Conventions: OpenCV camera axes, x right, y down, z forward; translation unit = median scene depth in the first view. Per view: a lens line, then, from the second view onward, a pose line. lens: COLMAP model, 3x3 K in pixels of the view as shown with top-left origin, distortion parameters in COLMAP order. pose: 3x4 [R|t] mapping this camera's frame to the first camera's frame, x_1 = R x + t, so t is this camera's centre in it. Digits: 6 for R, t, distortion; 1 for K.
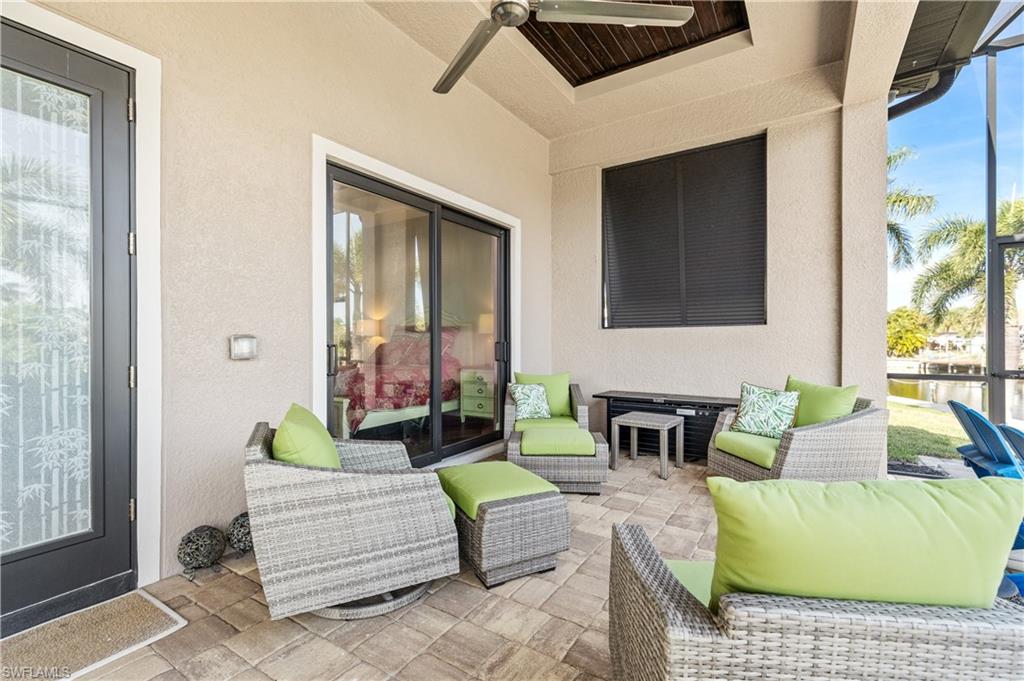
lens RADIAL K [[456.5, 0, 515.2], [0, 456.5, 336.4], [0, 0, 1]] dist [0.010527, 0.000093]
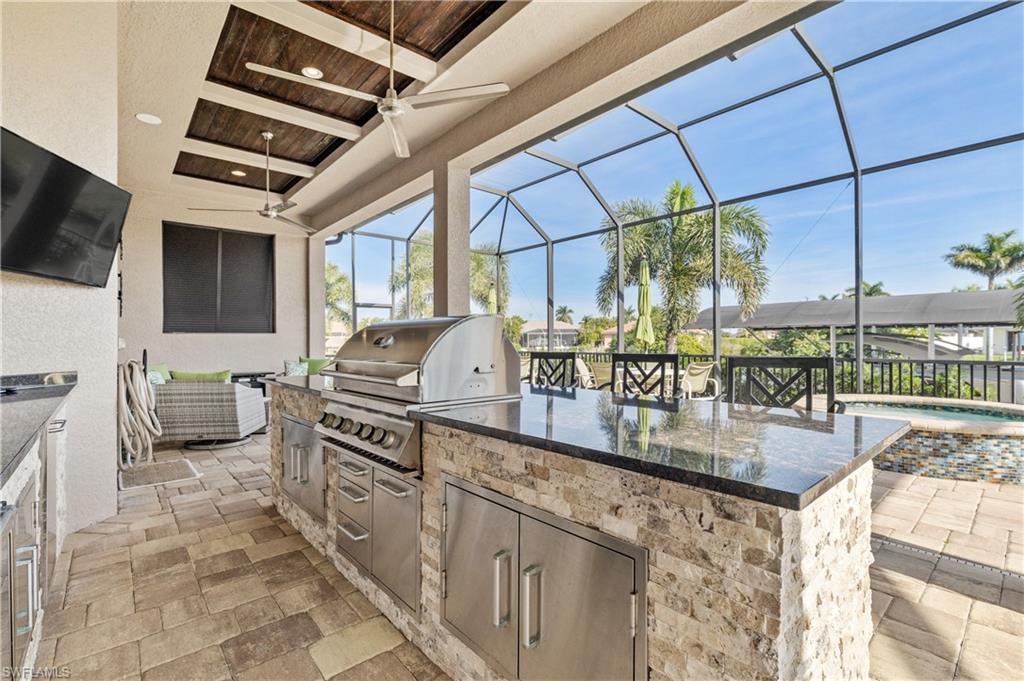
lens RADIAL K [[457.6, 0, 516.7], [0, 457.6, 339.0], [0, 0, 1]] dist [0.001940, 0.000040]
pose [[0.272150, 0.004812, 0.962243, -1.103173], [0.001297, 0.999985, -0.005367, 0.011366], [-0.962254, 0.002708, 0.272139, -0.552453]]
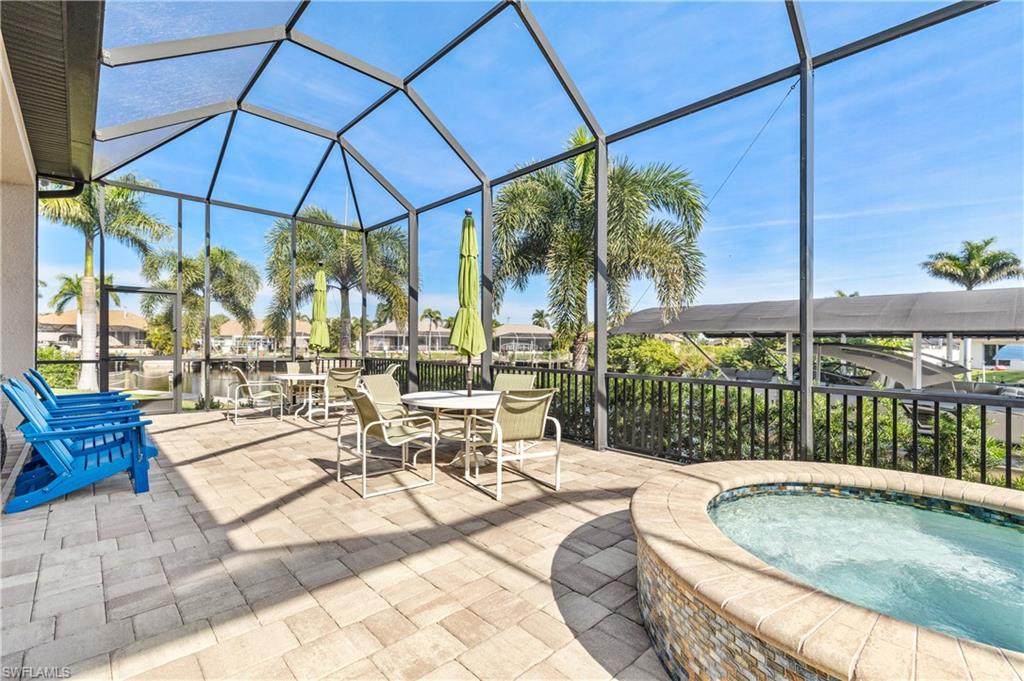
lens RADIAL K [[457.6, 0, 516.7], [0, 457.6, 339.0], [0, 0, 1]] dist [0.001940, 0.000040]
pose [[0.240432, 0.017825, 0.970502, -0.274435], [-0.017544, 0.999748, -0.014015, -0.000750], [-0.970507, -0.013657, 0.240684, -0.923941]]
